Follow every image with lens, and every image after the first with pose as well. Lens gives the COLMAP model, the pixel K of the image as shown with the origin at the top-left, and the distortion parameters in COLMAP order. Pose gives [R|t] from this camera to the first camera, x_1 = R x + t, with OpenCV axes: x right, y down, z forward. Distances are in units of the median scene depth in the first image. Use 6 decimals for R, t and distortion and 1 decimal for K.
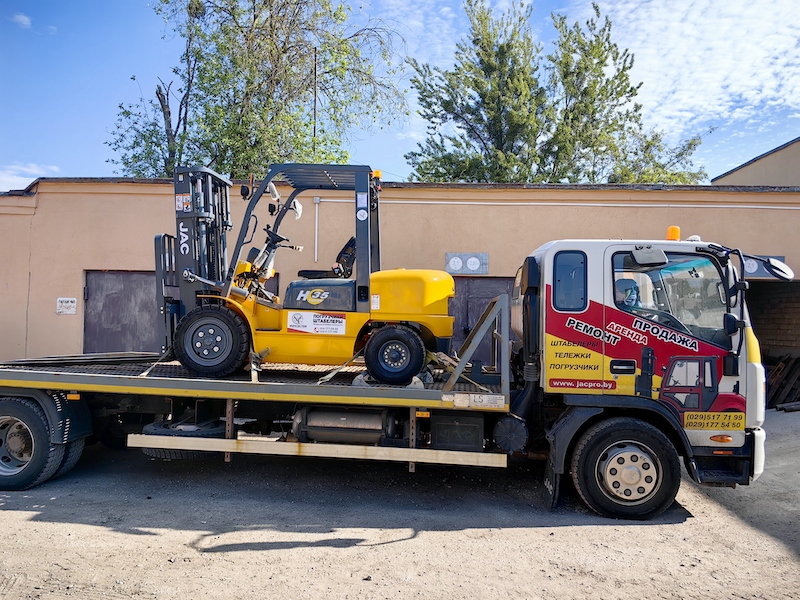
lens RADIAL K [[590.2, 0, 384.4], [0, 590.2, 299.0], [0, 0, 1]] dist [0.008011, 0.003214]
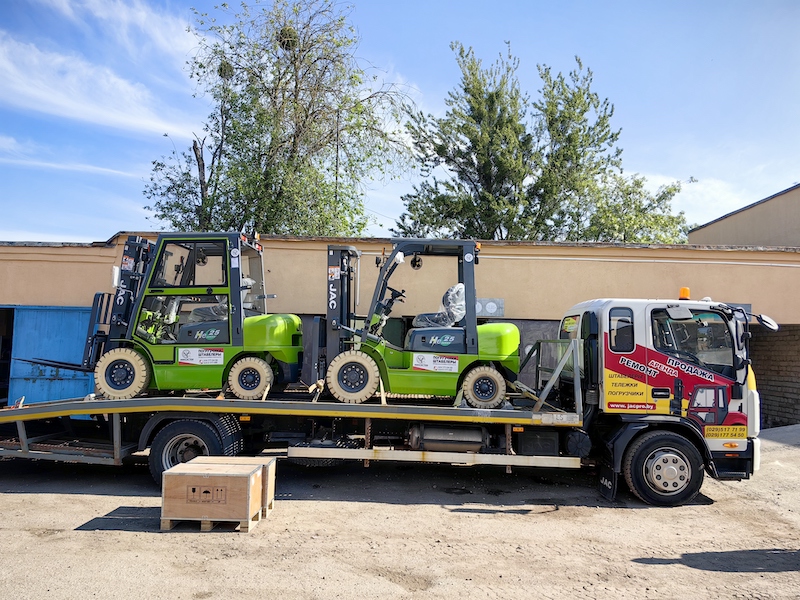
lens RADIAL K [[625.9, 0, 371.9], [0, 625.9, 300.2], [0, 0, 1]] dist [0.000958, -0.038275]
pose [[0.999124, 0.004523, 0.041610, -0.098721], [-0.002210, 0.998459, -0.055447, -0.005591], [-0.041796, 0.055307, 0.997594, -0.129156]]
